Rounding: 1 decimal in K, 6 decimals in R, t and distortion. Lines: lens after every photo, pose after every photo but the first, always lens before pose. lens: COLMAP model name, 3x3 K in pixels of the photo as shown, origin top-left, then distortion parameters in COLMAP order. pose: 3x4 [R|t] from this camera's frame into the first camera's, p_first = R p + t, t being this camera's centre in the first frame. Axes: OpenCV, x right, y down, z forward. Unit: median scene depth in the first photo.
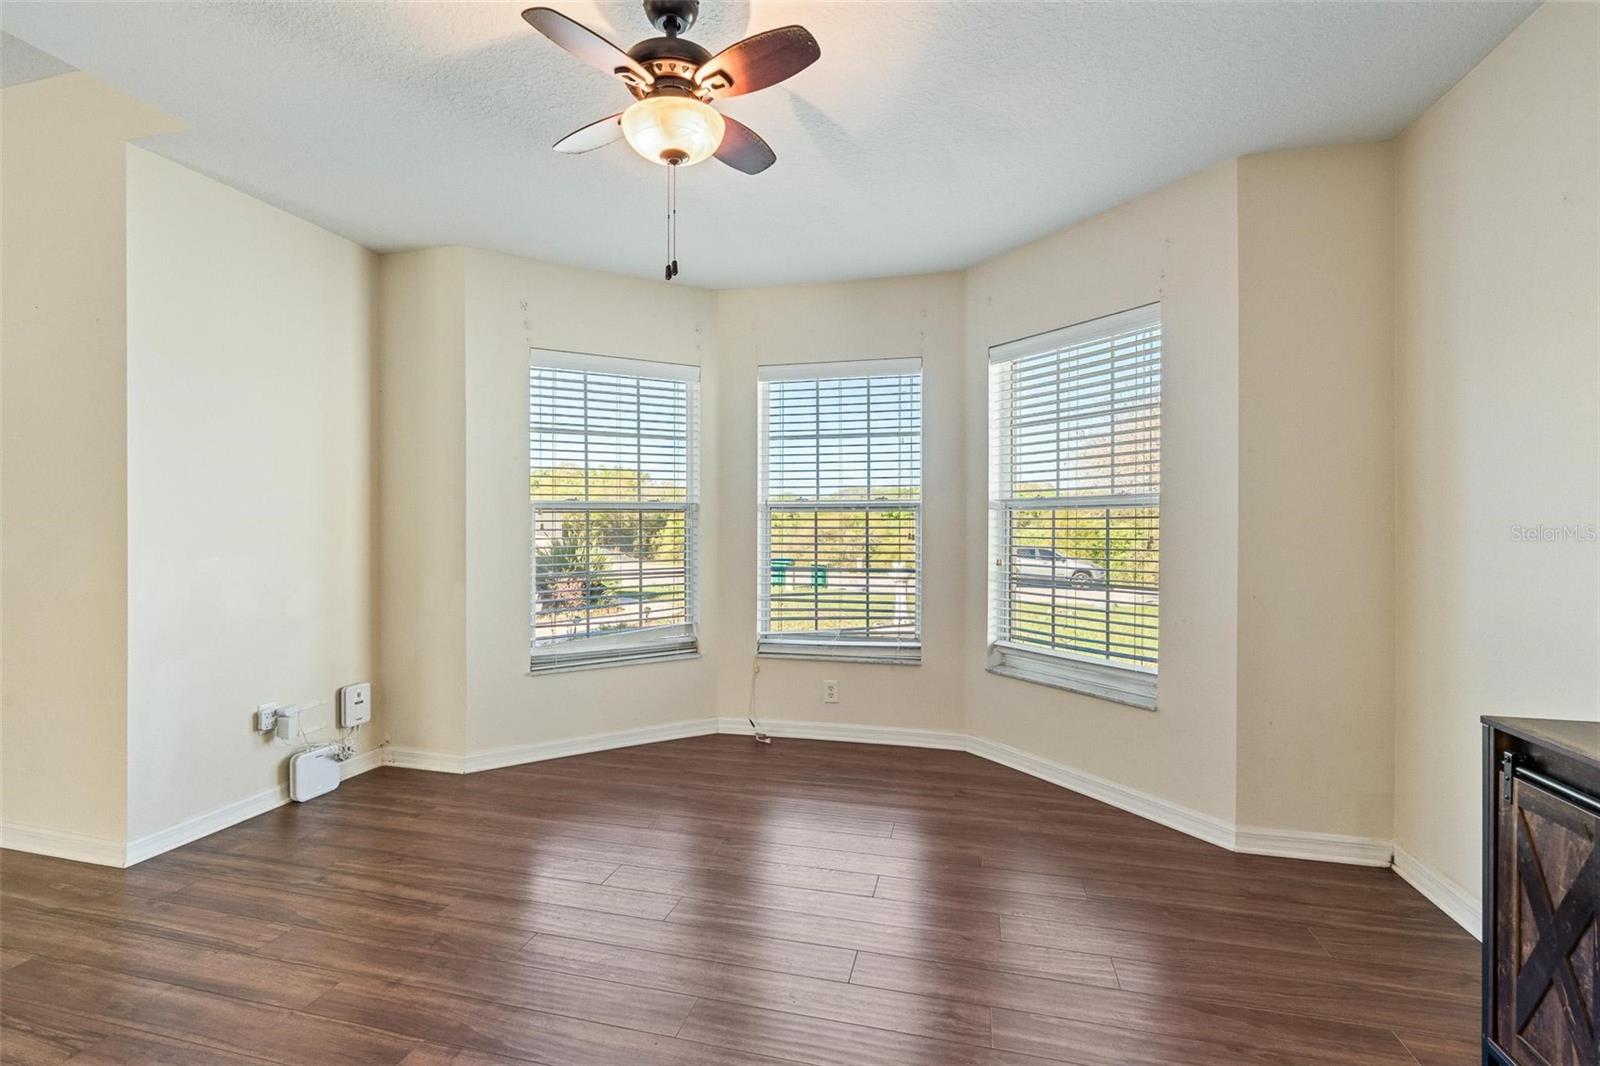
lens RADIAL K [[734.1, 0, 802.4], [0, 734.1, 543.7], [0, 0, 1]] dist [0.000920, 0.000656]
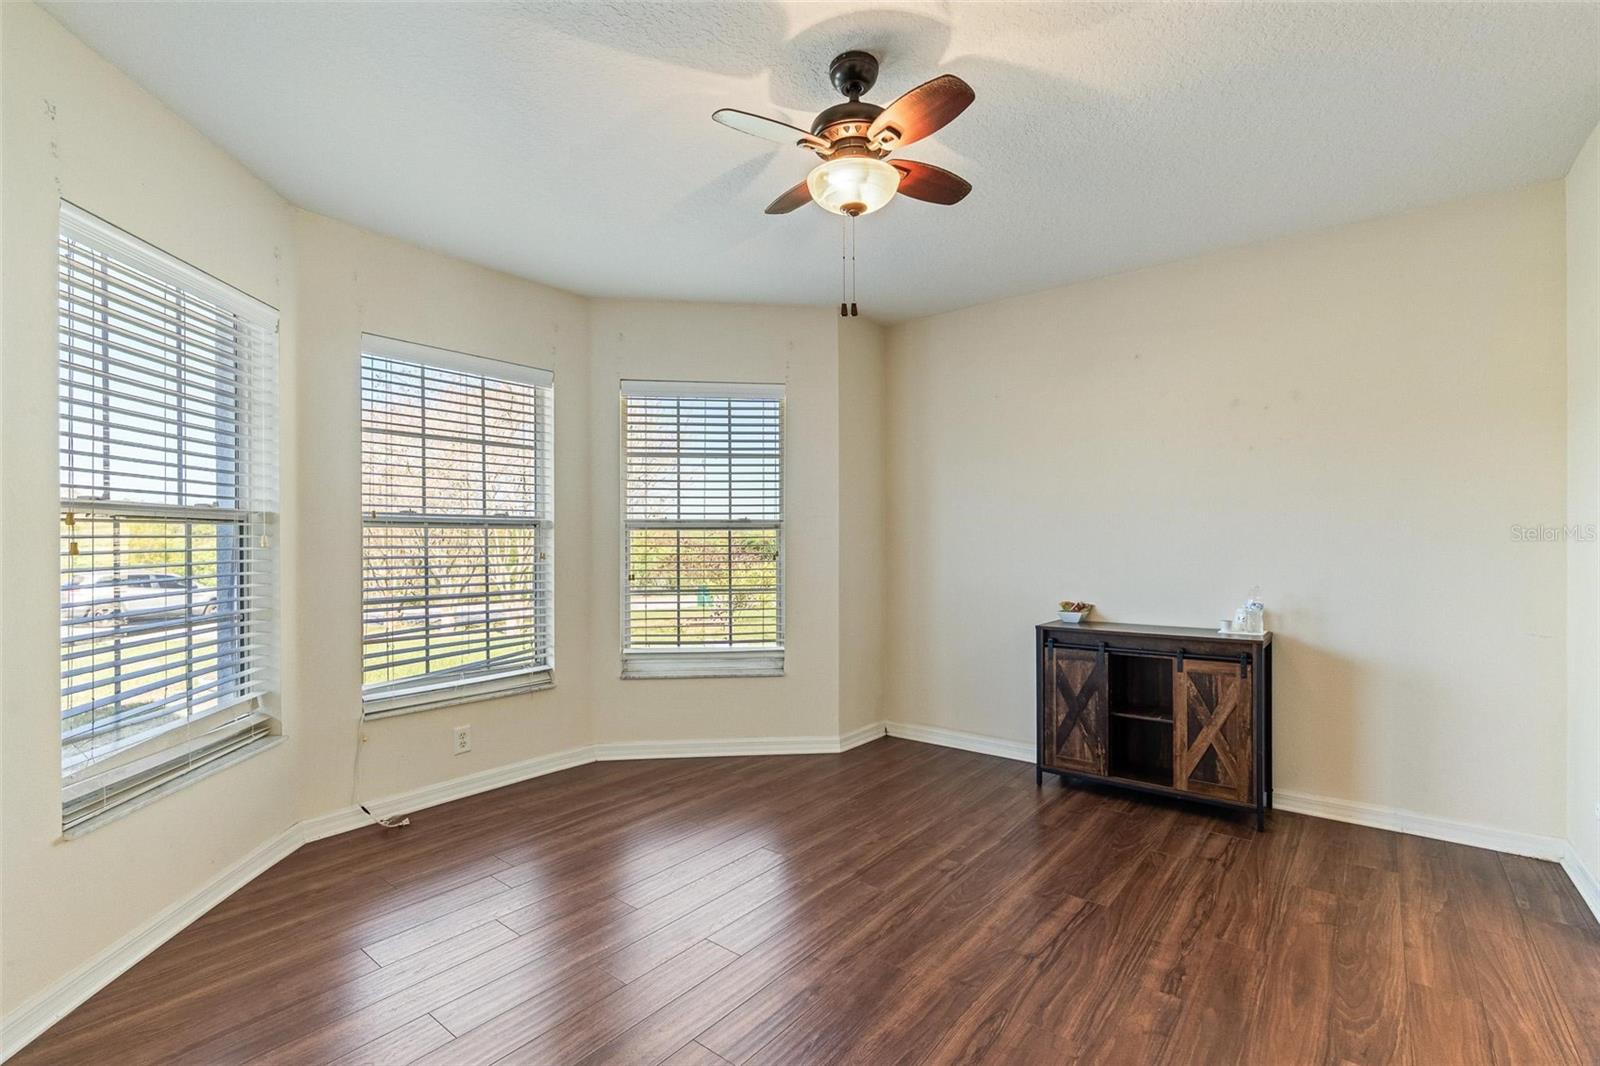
lens RADIAL K [[734.1, 0, 802.4], [0, 734.1, 543.7], [0, 0, 1]] dist [0.000920, 0.000656]
pose [[0.400279, -0.002078, 0.916391, -0.654530], [0.025027, 0.999649, -0.008665, -0.008723], [-0.916051, 0.026403, 0.400191, 0.332172]]
